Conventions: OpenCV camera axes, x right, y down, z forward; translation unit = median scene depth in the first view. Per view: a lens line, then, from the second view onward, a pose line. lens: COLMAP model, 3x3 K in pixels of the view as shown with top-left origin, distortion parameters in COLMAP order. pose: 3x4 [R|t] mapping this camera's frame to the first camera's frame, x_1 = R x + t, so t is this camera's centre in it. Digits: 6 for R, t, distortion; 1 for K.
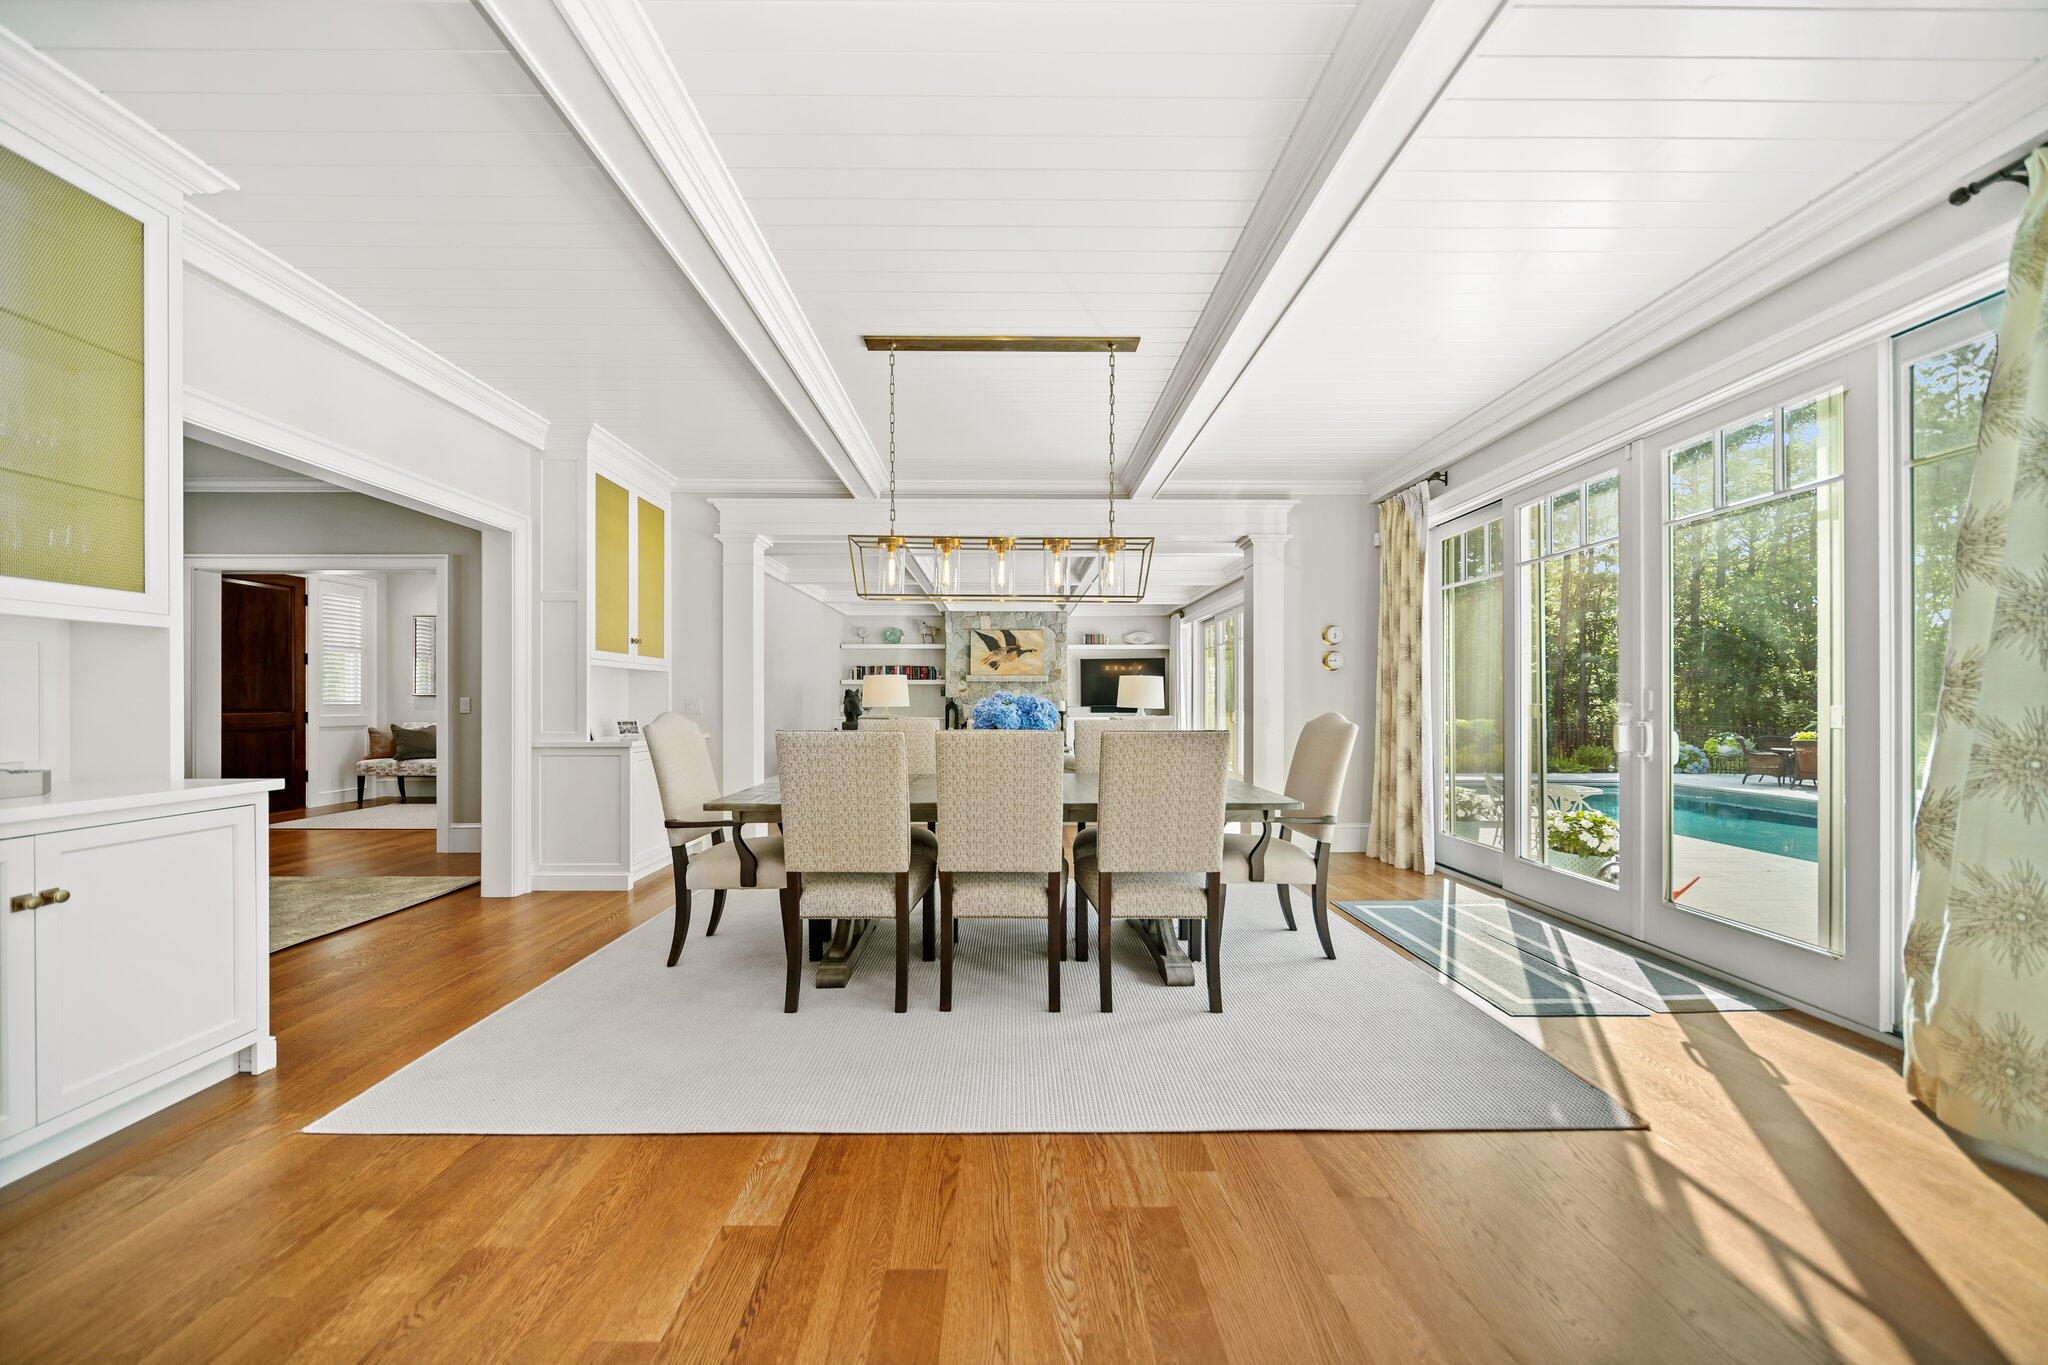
lens RADIAL K [[716.1, 0, 1018.3], [0, 716.1, 696.2], [0, 0, 1]] dist [0.010418, -0.000131]
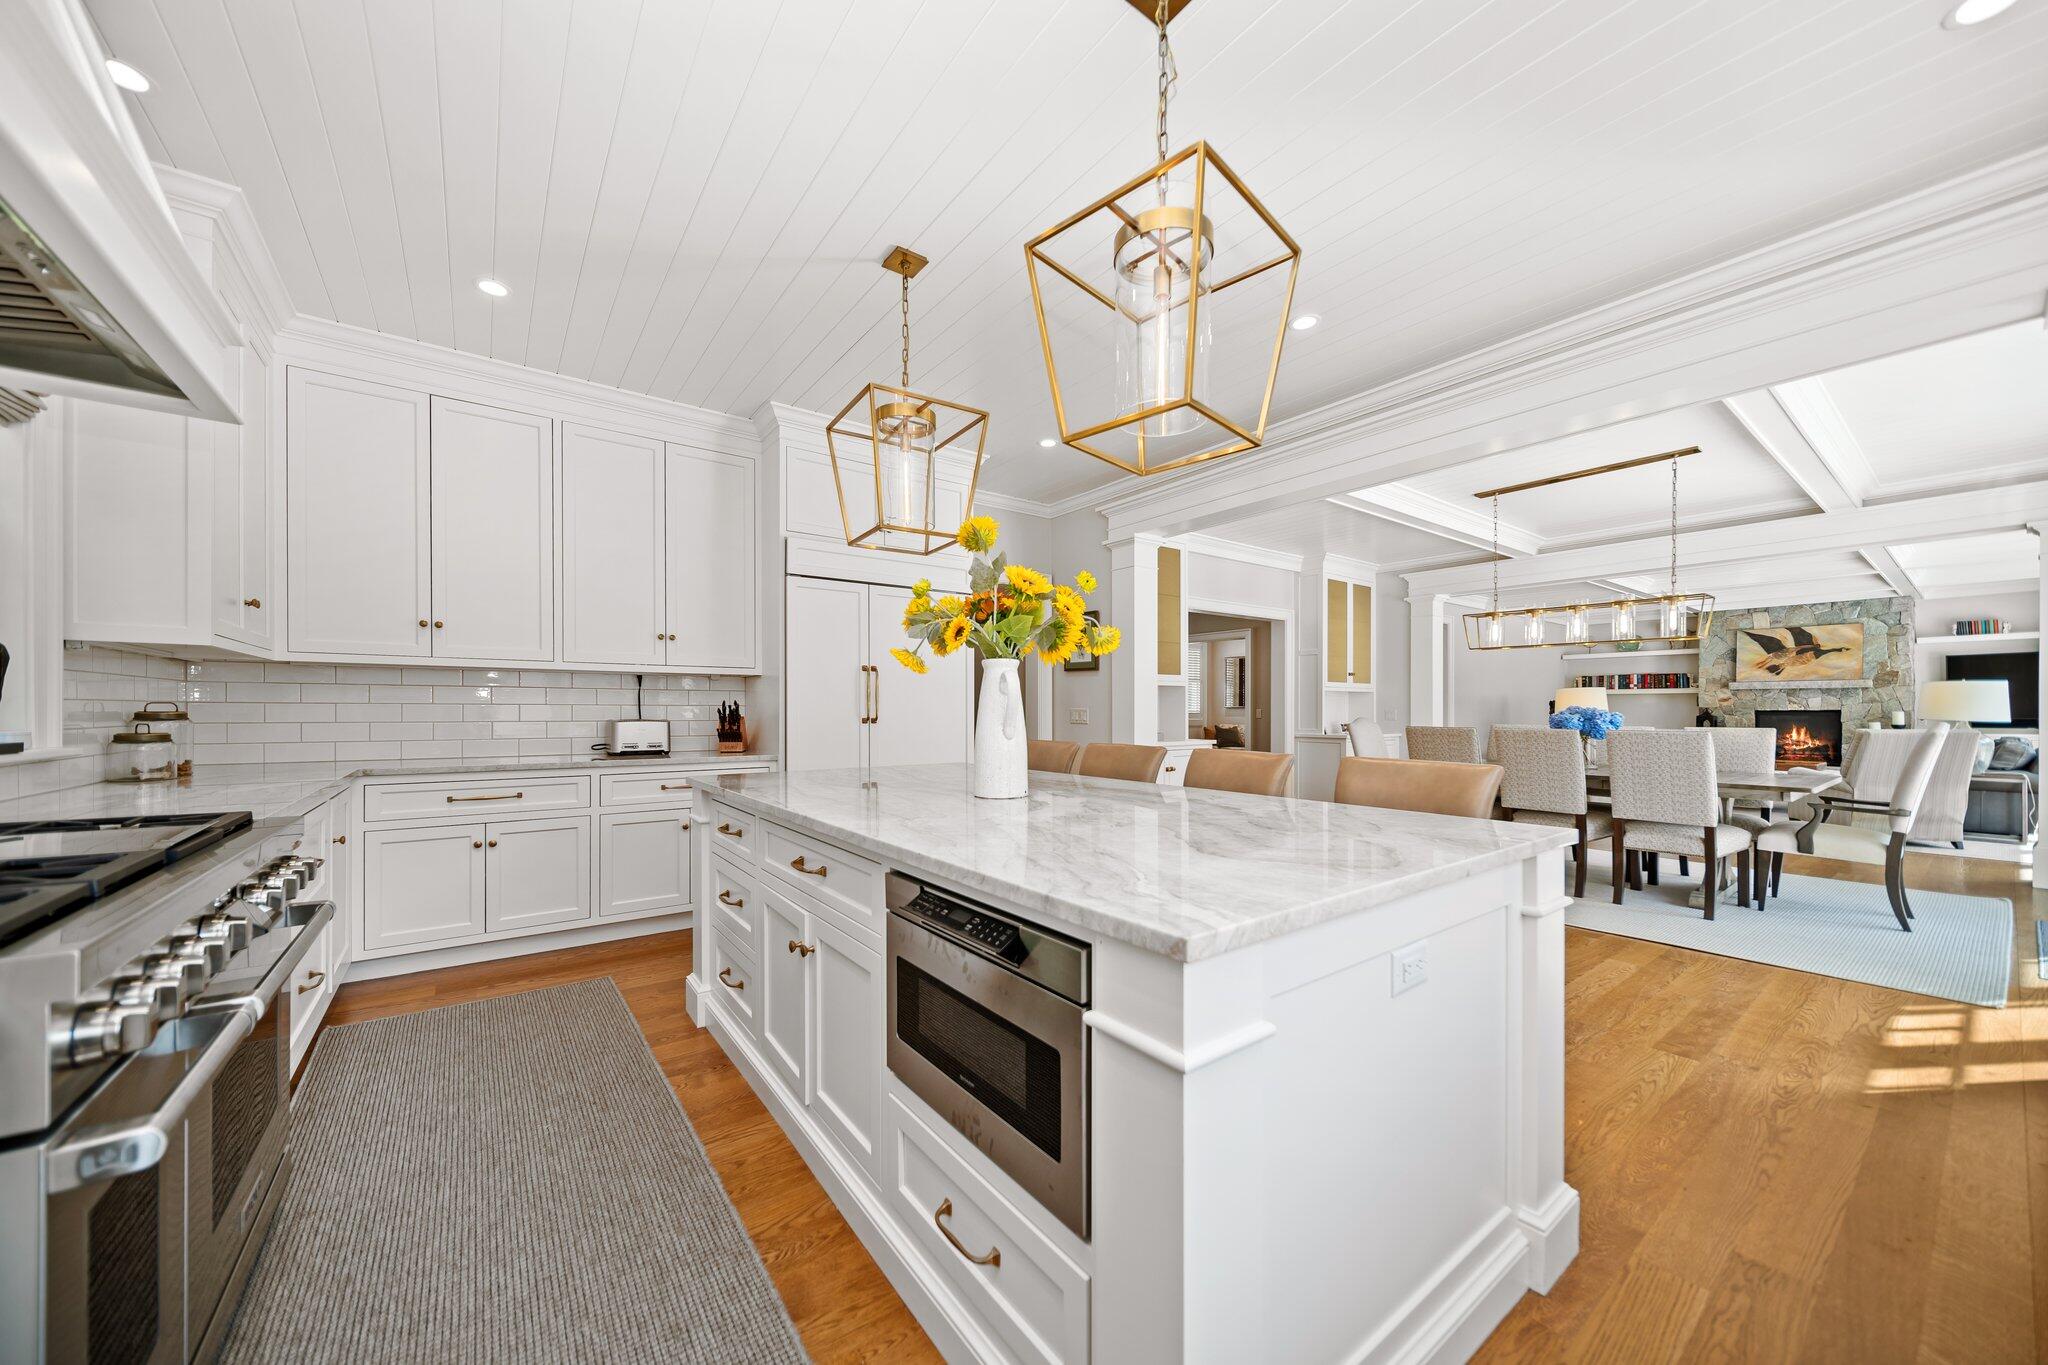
lens RADIAL K [[716.1, 0, 1003.6], [0, 716.1, 715.0], [0, 0, 1]] dist [0.010418, -0.000131]
pose [[0.562925, 0.005541, -0.826490, 0.163557], [0.005084, 0.999935, 0.010167, -0.002533], [0.826493, -0.009926, 0.562860, -0.251723]]
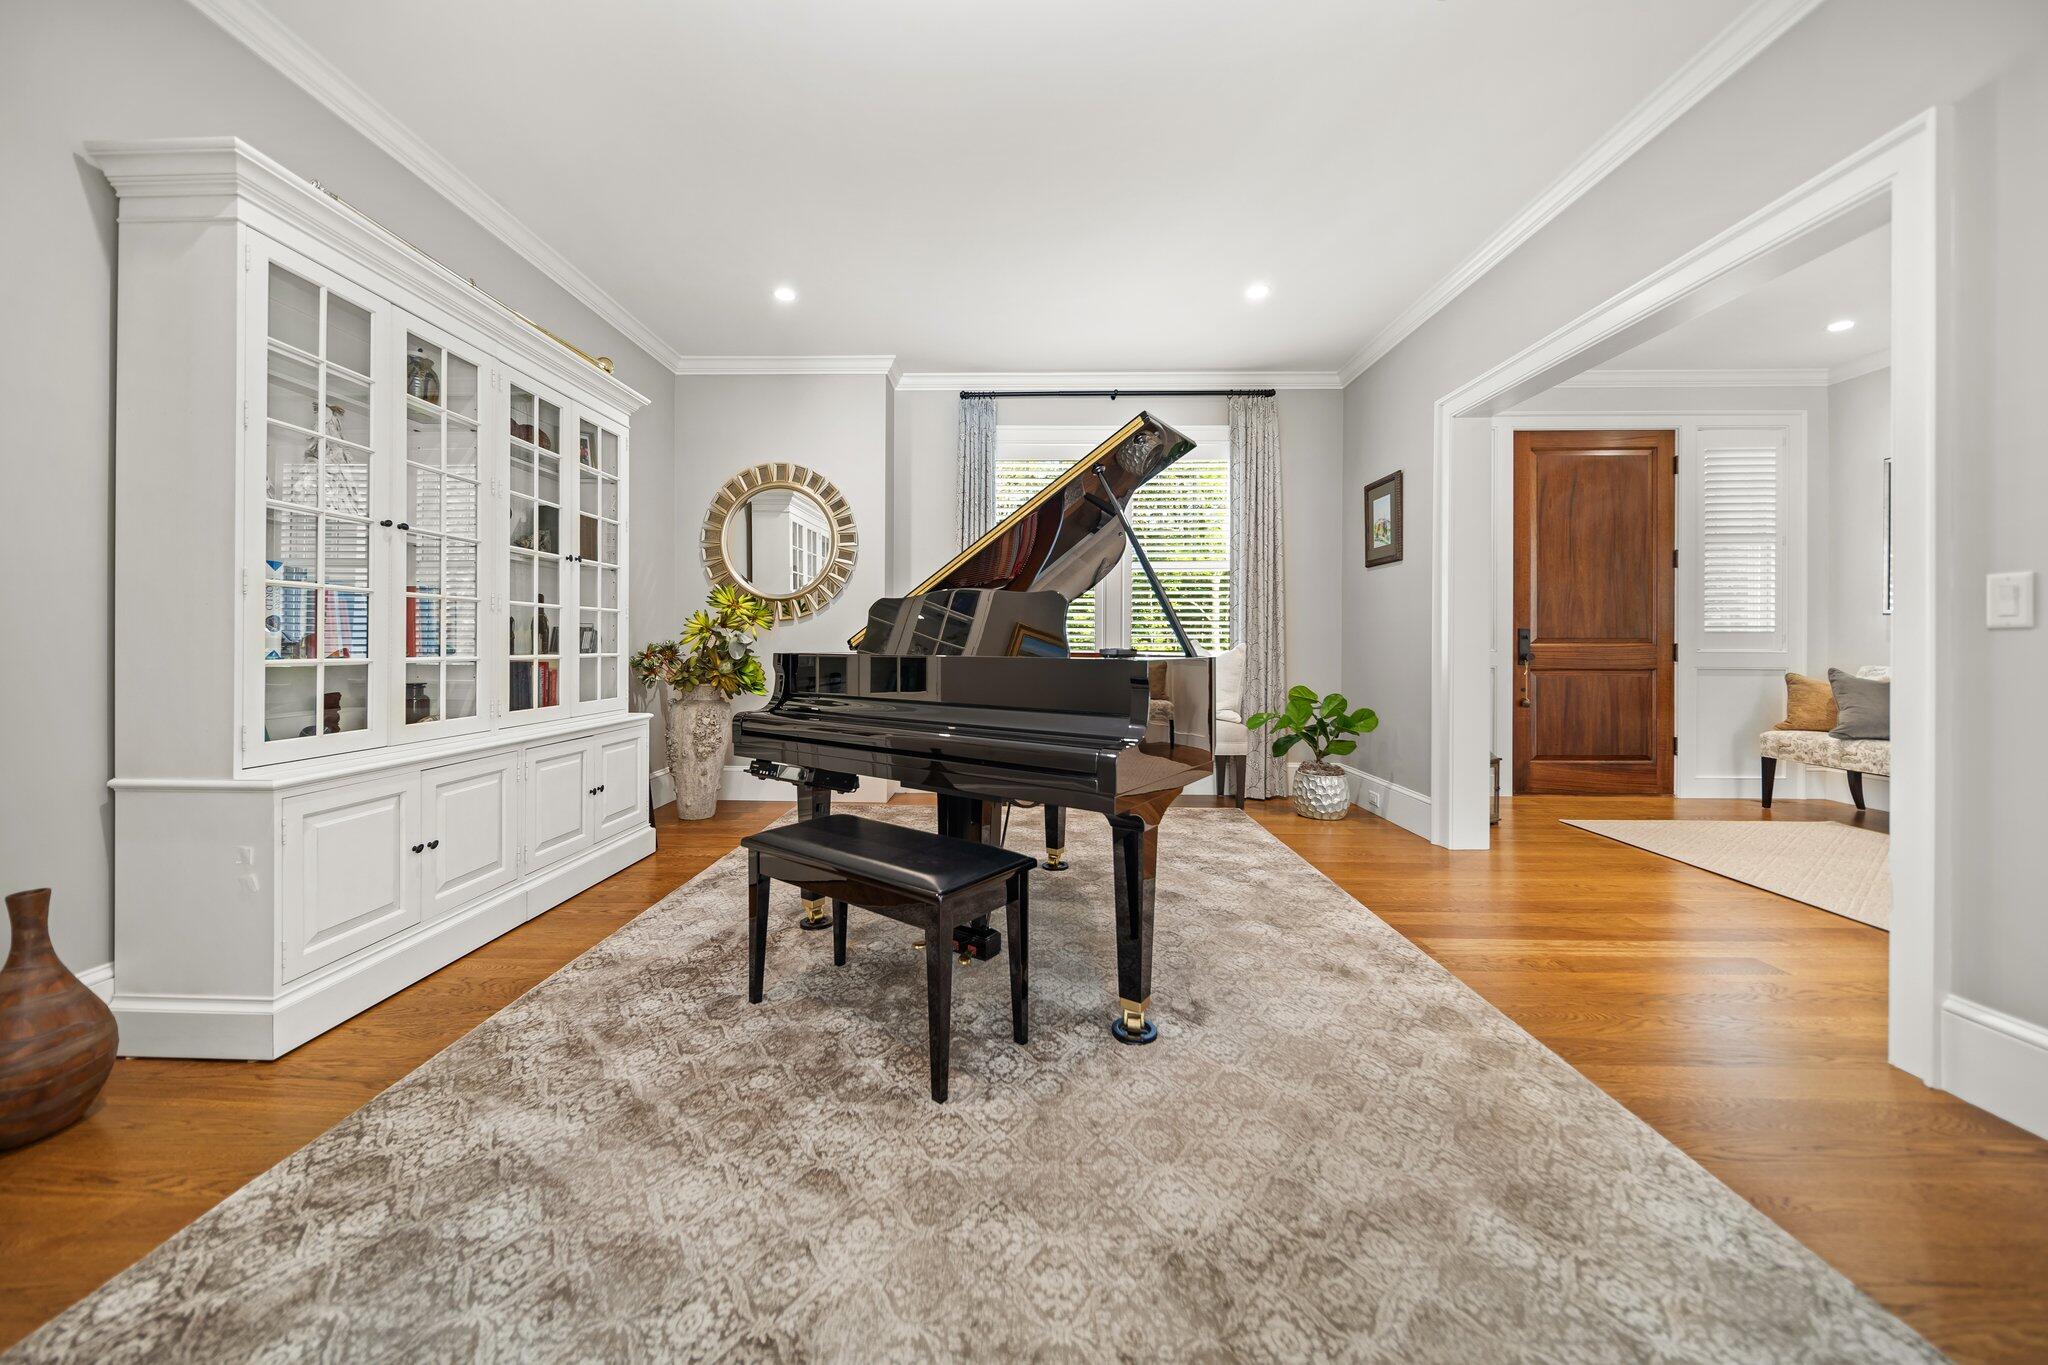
lens RADIAL K [[716.1, 0, 1021.1], [0, 716.1, 648.9], [0, 0, 1]] dist [0.010418, -0.000131]
pose [[-0.030845, -0.002427, -0.999521, -0.403062], [-0.002745, 0.999993, -0.002343, 0.034861], [0.999520, 0.002672, -0.030851, 0.534430]]
